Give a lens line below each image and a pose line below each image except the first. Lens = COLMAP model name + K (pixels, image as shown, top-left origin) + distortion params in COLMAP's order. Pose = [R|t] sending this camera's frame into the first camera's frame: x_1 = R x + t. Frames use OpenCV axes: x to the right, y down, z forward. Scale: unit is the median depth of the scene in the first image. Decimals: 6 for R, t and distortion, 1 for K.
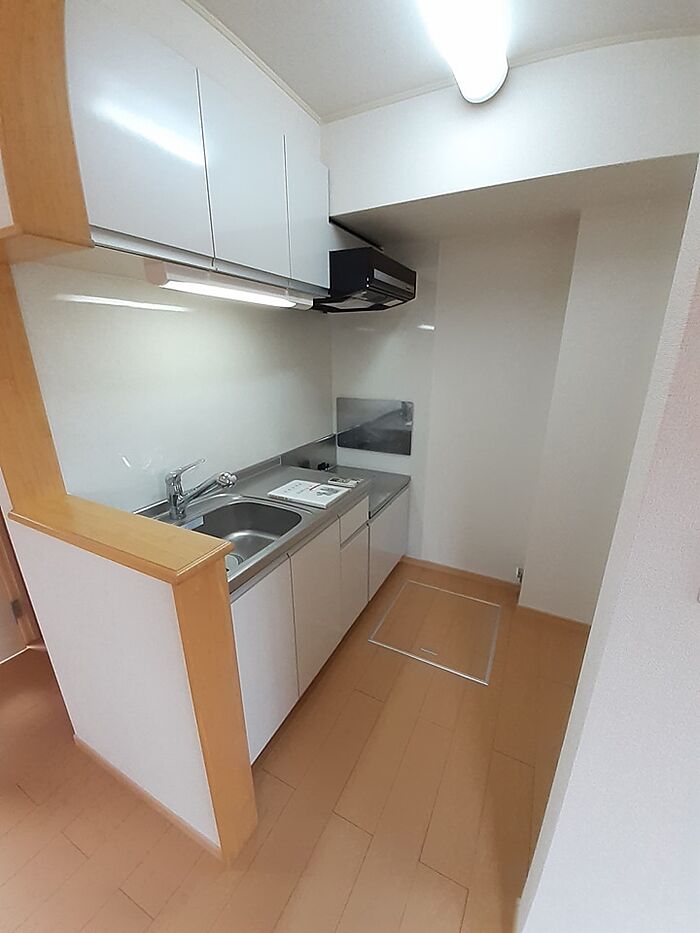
lens RADIAL K [[367.1, 0, 356.5], [0, 367.1, 468.2], [0, 0, 1]] dist [0.001568, -0.009896]
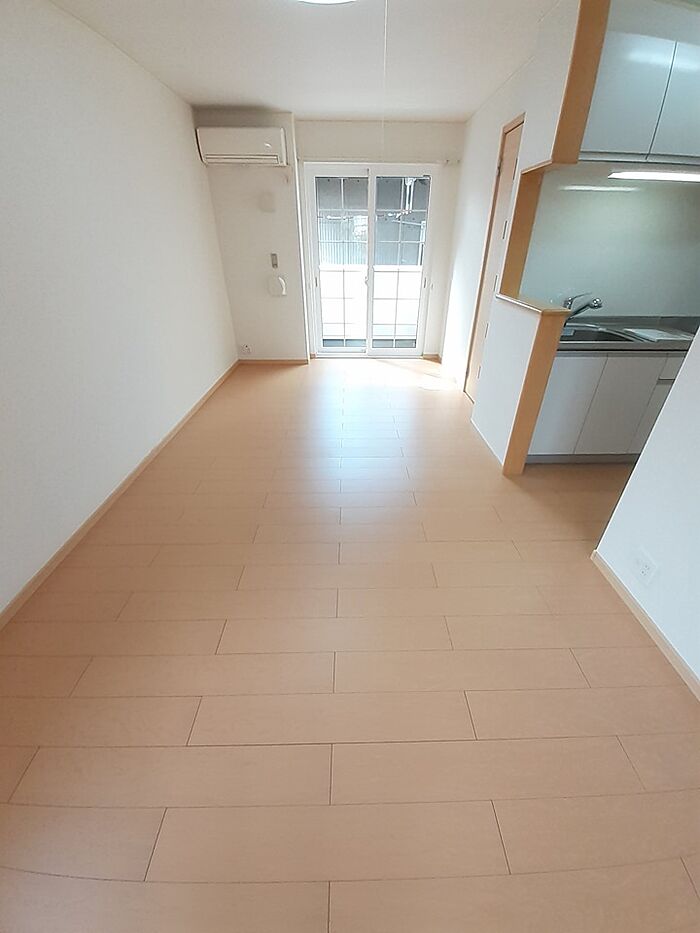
lens RADIAL K [[367.1, 0, 356.5], [0, 367.1, 468.2], [0, 0, 1]] dist [0.001568, -0.009896]
pose [[0.468641, 0.467892, -0.749301, 0.475844], [-0.279554, 0.883171, 0.376642, 0.237614], [0.837989, 0.032961, 0.544692, -0.515705]]
